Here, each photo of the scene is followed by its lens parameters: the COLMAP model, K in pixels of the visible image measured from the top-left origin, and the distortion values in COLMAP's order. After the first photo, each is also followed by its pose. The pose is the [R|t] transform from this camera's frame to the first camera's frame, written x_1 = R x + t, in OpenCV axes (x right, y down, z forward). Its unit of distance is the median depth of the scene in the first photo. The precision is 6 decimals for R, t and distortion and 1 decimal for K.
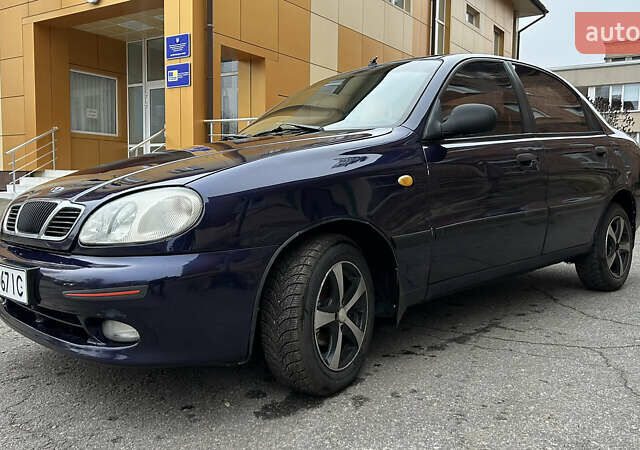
lens RADIAL K [[613.2, 0, 320.0], [0, 613.2, 225.0], [0, 0, 1]] dist [0.005374, 0.006052]
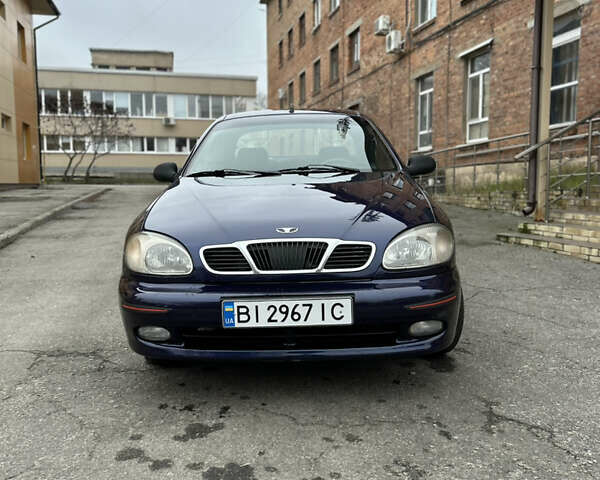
lens RADIAL K [[615.5, 0, 300.0], [0, 615.5, 240.0], [0, 0, 1]] dist [0.023322, 0.000004]
pose [[0.687577, -0.081979, 0.721469, -1.175865], [0.061771, 0.996608, 0.054373, -0.093408], [-0.723479, 0.007180, 0.690309, 0.183258]]
